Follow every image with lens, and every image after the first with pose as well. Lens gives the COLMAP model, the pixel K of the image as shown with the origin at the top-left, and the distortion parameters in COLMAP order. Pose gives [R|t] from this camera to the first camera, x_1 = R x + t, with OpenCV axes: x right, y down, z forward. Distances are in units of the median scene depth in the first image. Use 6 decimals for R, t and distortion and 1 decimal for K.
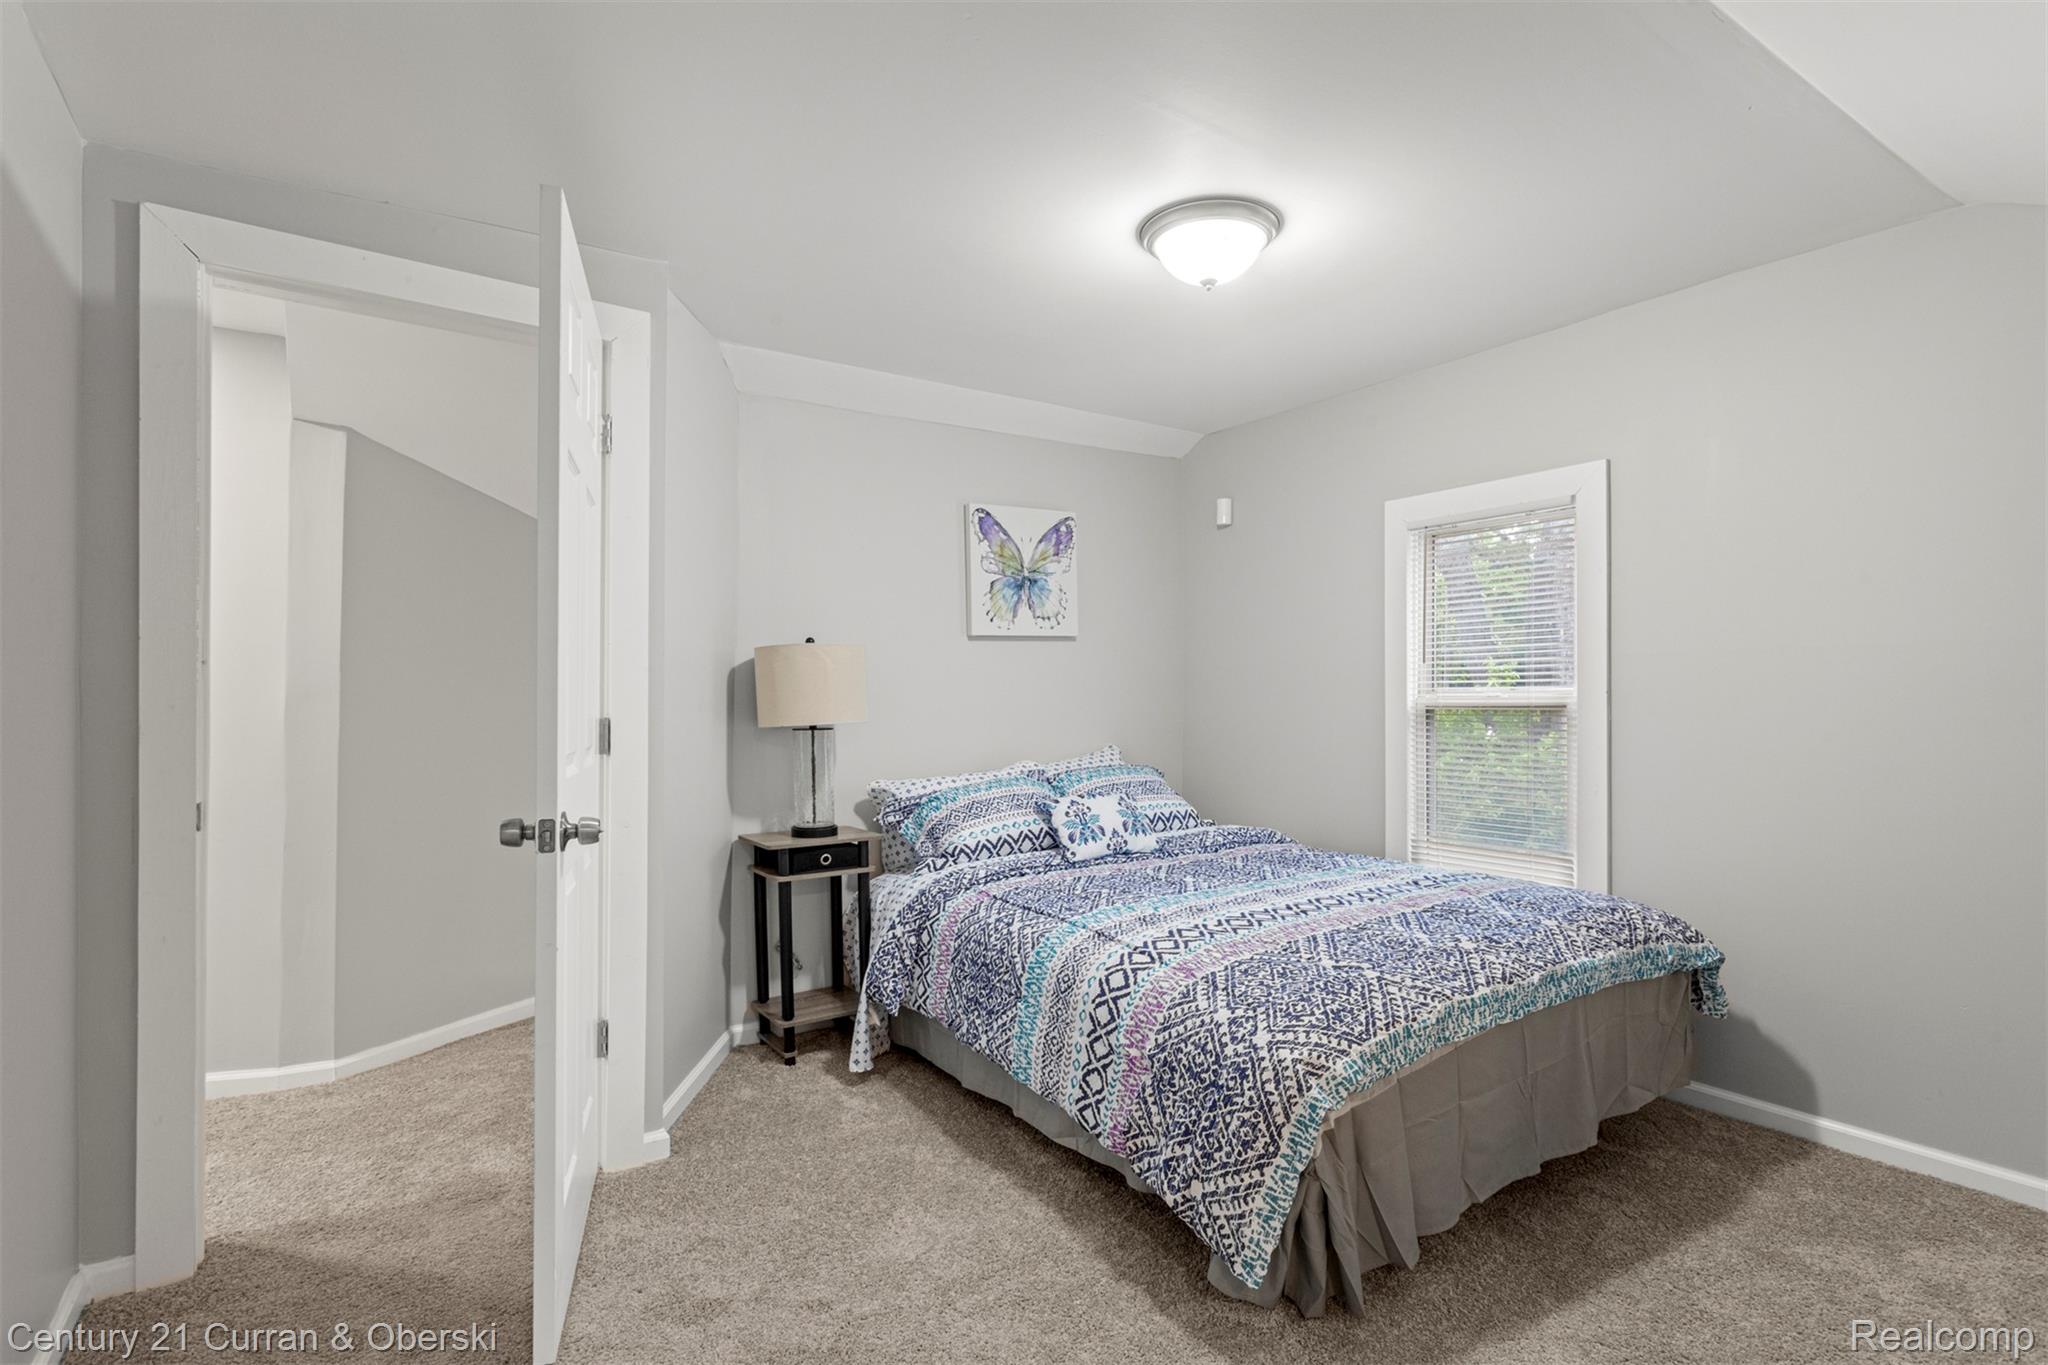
lens RADIAL K [[973.0, 0, 1015.4], [0, 973.0, 696.7], [0, 0, 1]] dist [0.008729, -0.000718]
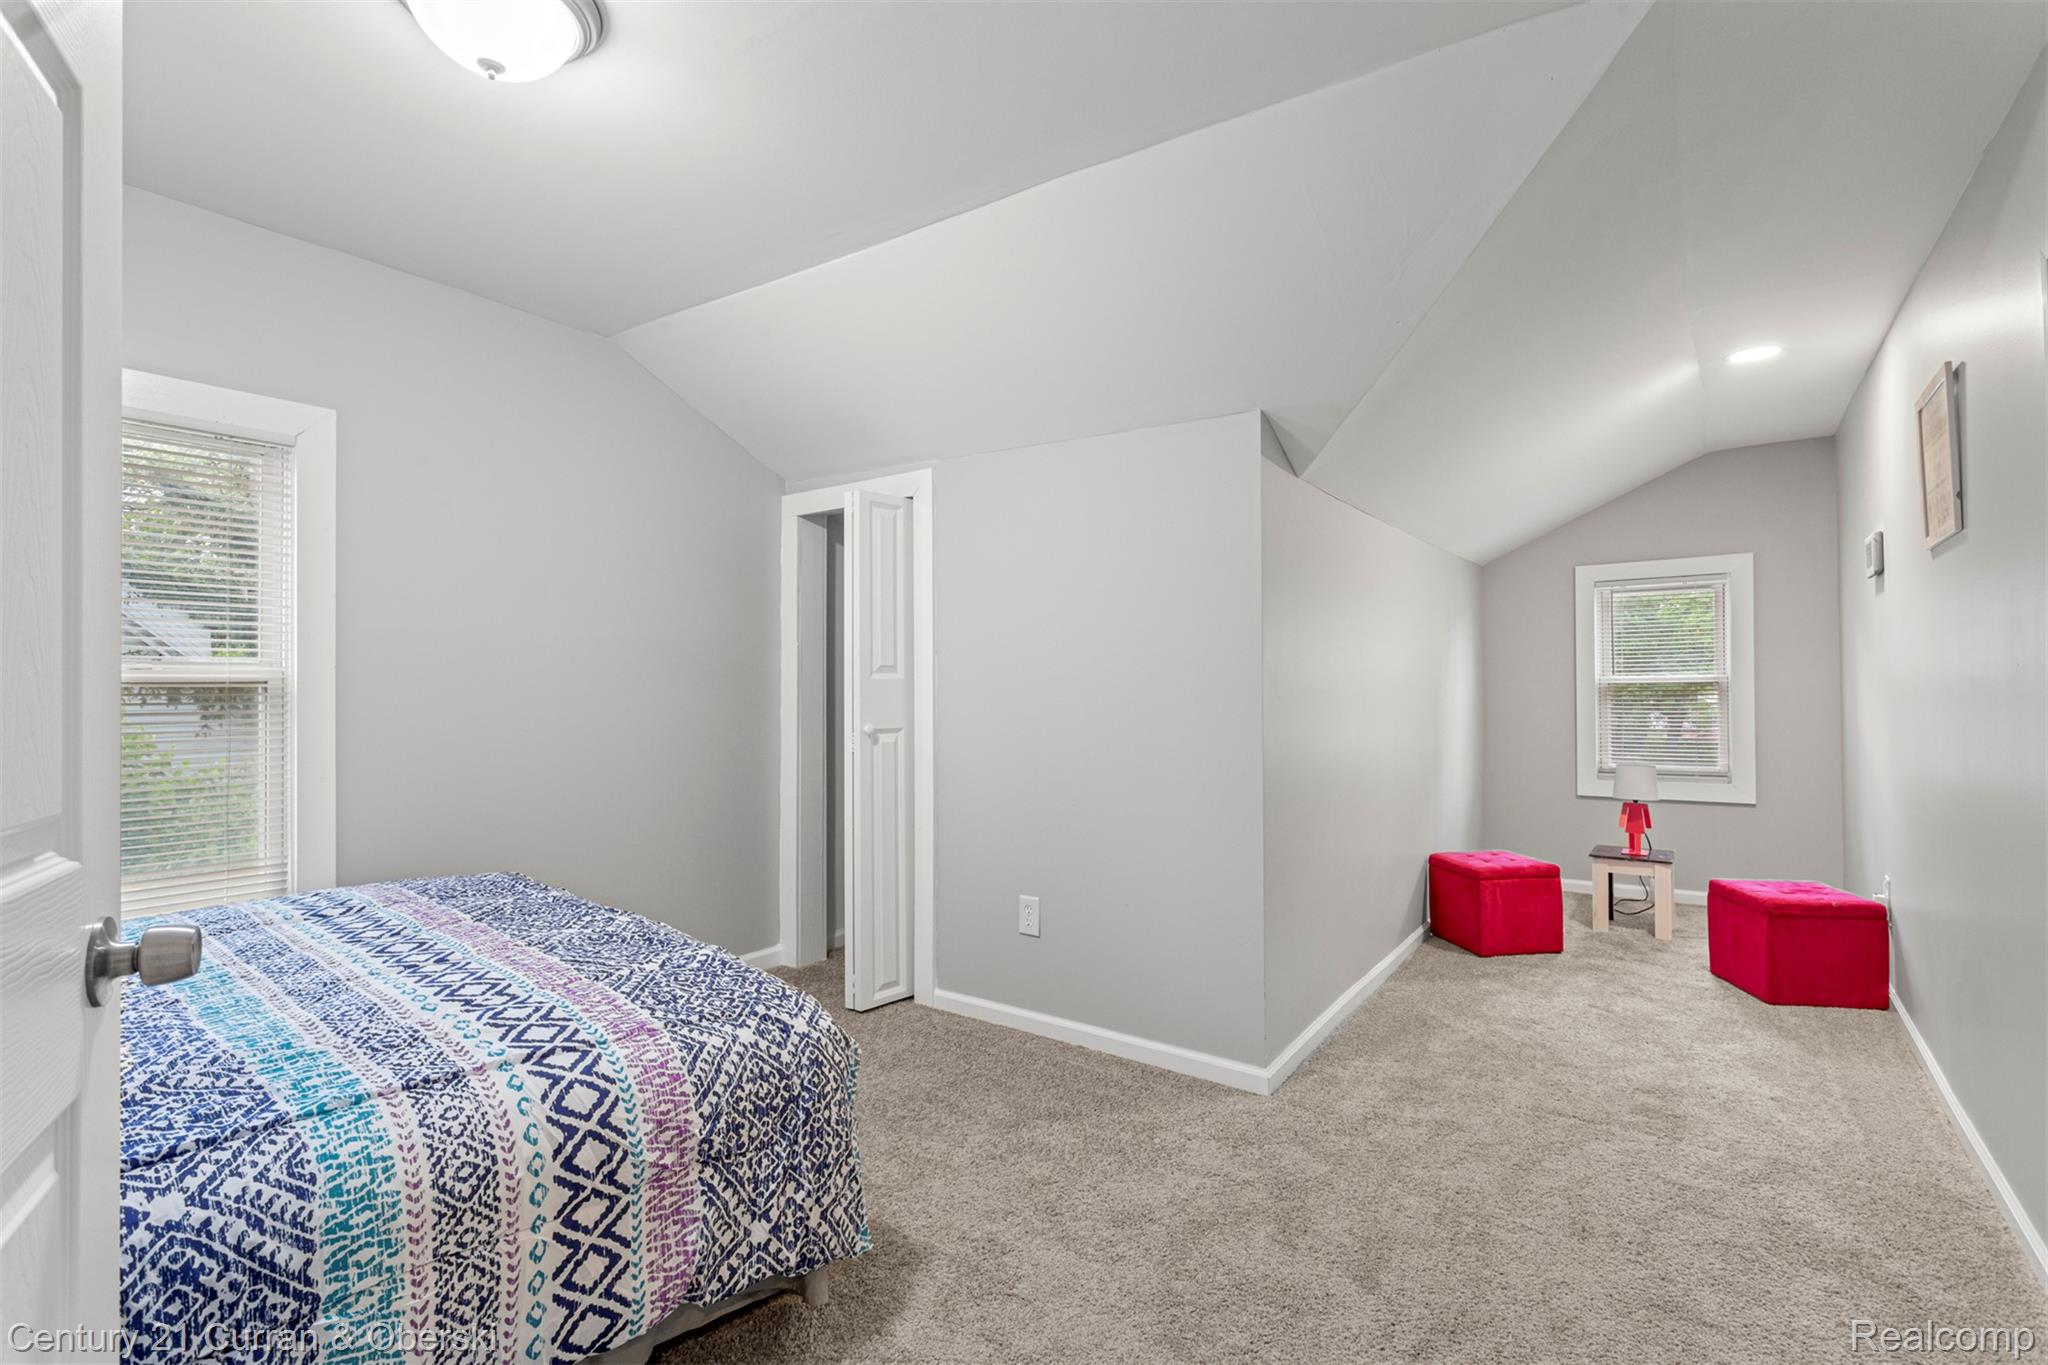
lens RADIAL K [[973.0, 0, 1014.6], [0, 973.0, 676.0], [0, 0, 1]] dist [0.008729, -0.000718]
pose [[-0.332931, 0.010848, 0.942889, -0.648851], [-0.003532, 0.999912, -0.012751, 0.017724], [-0.942944, -0.007576, -0.332864, 1.008781]]
